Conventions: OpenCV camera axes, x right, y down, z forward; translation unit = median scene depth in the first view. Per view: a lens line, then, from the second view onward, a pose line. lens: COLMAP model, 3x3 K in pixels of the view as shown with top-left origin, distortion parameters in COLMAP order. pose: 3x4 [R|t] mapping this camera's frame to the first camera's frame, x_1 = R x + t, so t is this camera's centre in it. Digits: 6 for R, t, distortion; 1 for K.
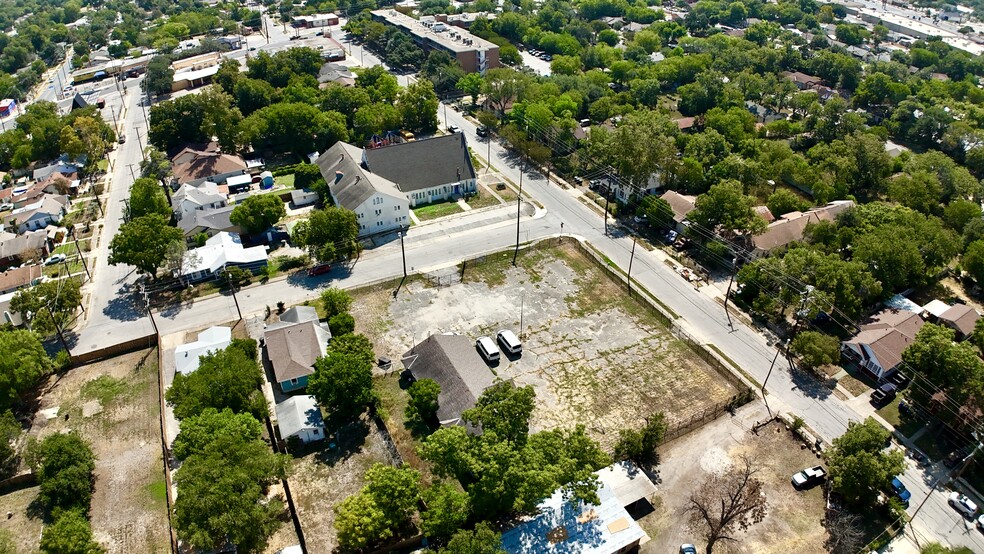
lens RADIAL K [[609.3, 0, 494.9], [0, 609.3, 280.7], [0, 0, 1]] dist [-0.185617, 0.016569]
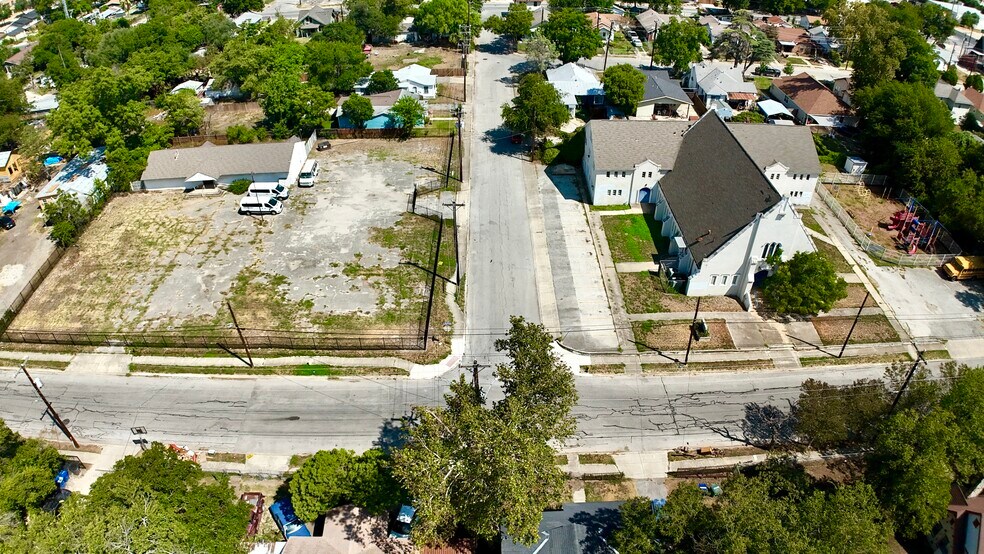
lens RADIAL K [[609.3, 0, 492.4], [0, 609.3, 278.9], [0, 0, 1]] dist [-0.185617, 0.016569]
pose [[-0.432345, 0.553864, -0.711557, 0.377606], [-0.500011, 0.509426, 0.700338, -0.421660], [0.750378, 0.658574, 0.056691, 0.896622]]
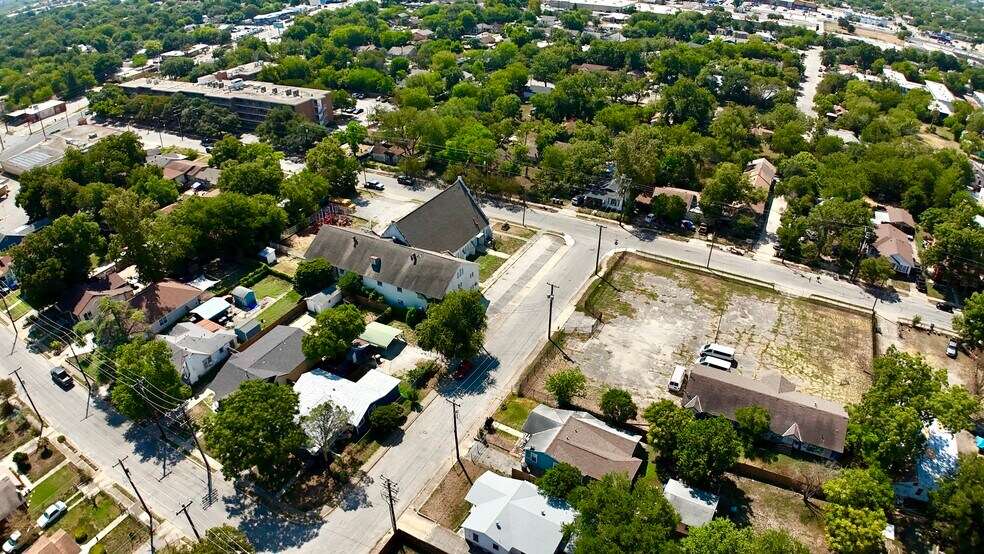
lens RADIAL K [[609.3, 0, 493.0], [0, 609.3, 279.3], [0, 0, 1]] dist [-0.185617, 0.016569]
pose [[0.816162, -0.303537, 0.491676, -0.534889], [0.323433, 0.945104, 0.046576, -0.136151], [-0.478822, 0.121010, 0.869532, 0.200615]]
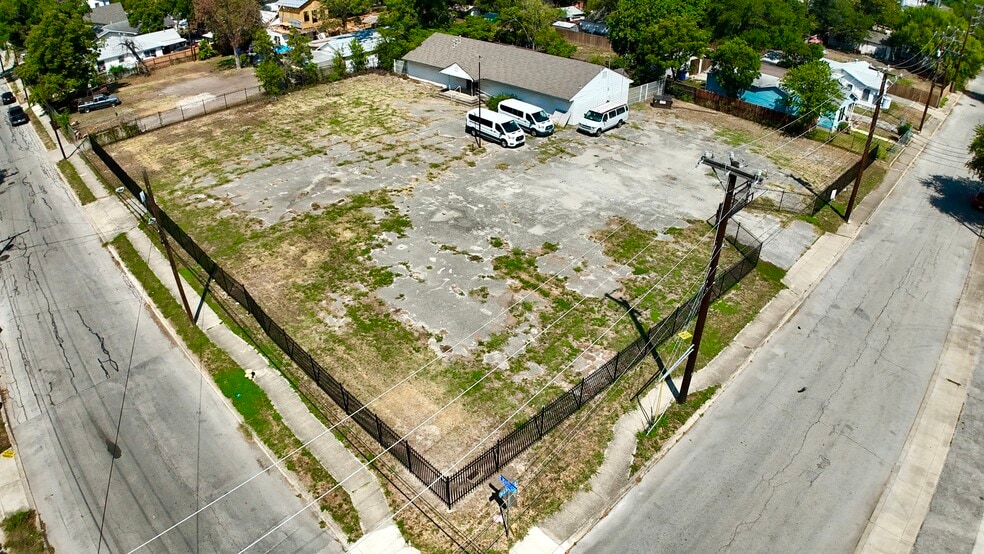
lens RADIAL K [[609.3, 0, 495.0], [0, 609.3, 277.9], [0, 0, 1]] dist [-0.185617, 0.016569]
pose [[-0.947130, 0.169757, -0.272265, 0.133771], [-0.184268, 0.406878, 0.894704, -0.224111], [0.262661, 0.897571, -0.354085, 0.922852]]
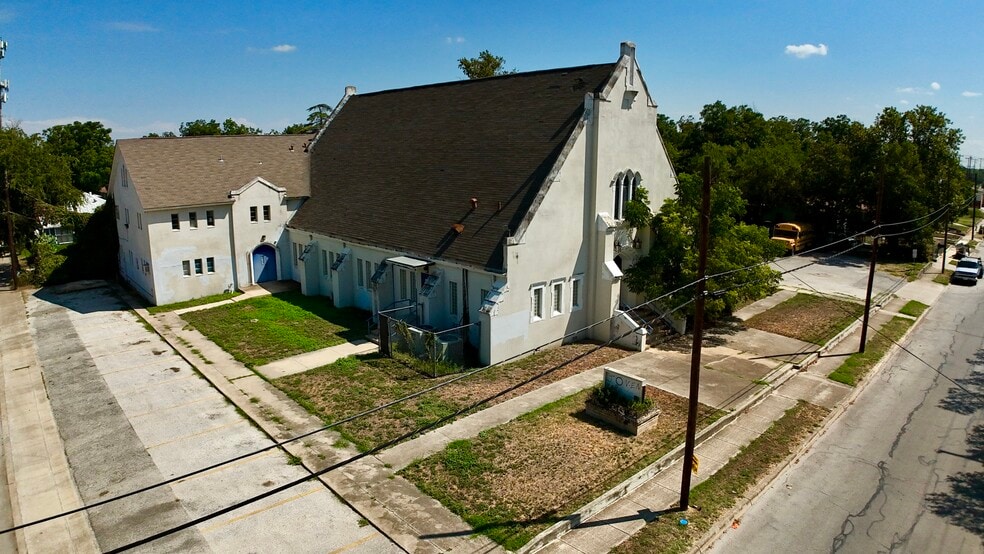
lens RADIAL K [[609.3, 0, 493.2], [0, 609.3, 279.7], [0, 0, 1]] dist [-0.185617, 0.016569]
pose [[0.289508, 0.201805, -0.935660, 0.126887], [-0.538383, 0.842564, 0.015142, -0.176868], [0.791409, 0.499360, 0.352578, 0.979611]]
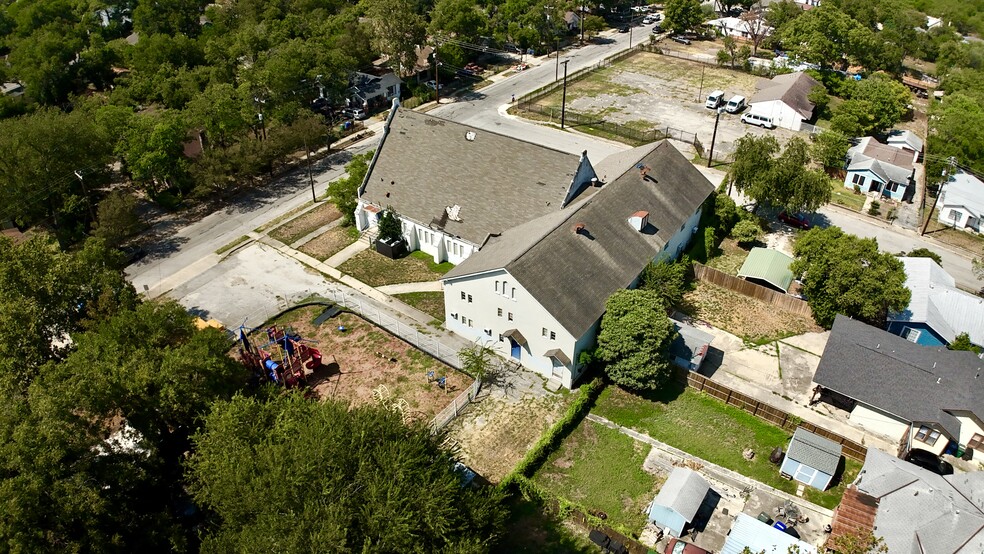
lens RADIAL K [[609.3, 0, 504.5], [0, 609.3, 279.4], [0, 0, 1]] dist [-0.185617, 0.016569]
pose [[-0.479638, -0.515489, 0.710084, -0.526680], [0.480091, 0.523205, 0.704109, -0.489153], [-0.734480, 0.678622, -0.003468, 1.080672]]
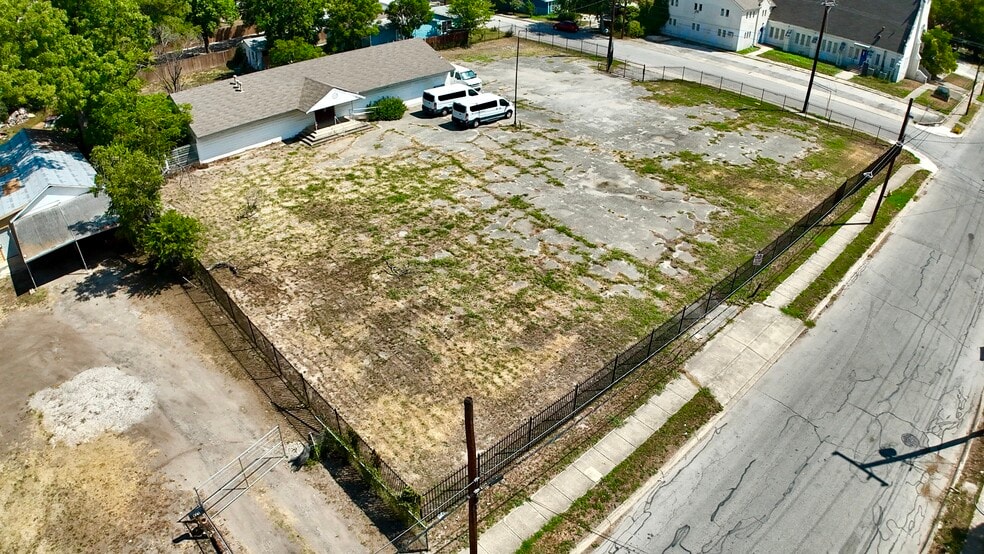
lens RADIAL K [[609.3, 0, 492.2], [0, 609.3, 274.8], [0, 0, 1]] dist [-0.185617, 0.016569]
pose [[0.278744, 0.532566, -0.799172, 0.359535], [-0.542729, 0.773885, 0.326416, 0.026867], [0.792305, 0.342747, 0.504755, 0.564044]]
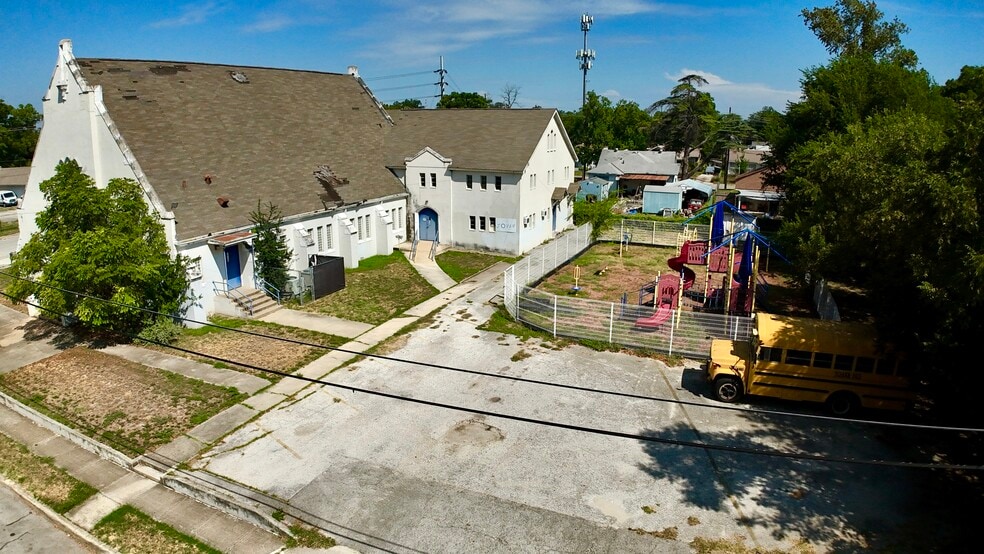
lens RADIAL K [[609.3, 0, 495.0], [0, 609.3, 280.6], [0, 0, 1]] dist [-0.185617, 0.016569]
pose [[-0.757177, 0.161714, -0.632876, -0.040736], [-0.368614, 0.694081, 0.618365, -0.372656], [0.539265, 0.701499, -0.465932, 1.268458]]
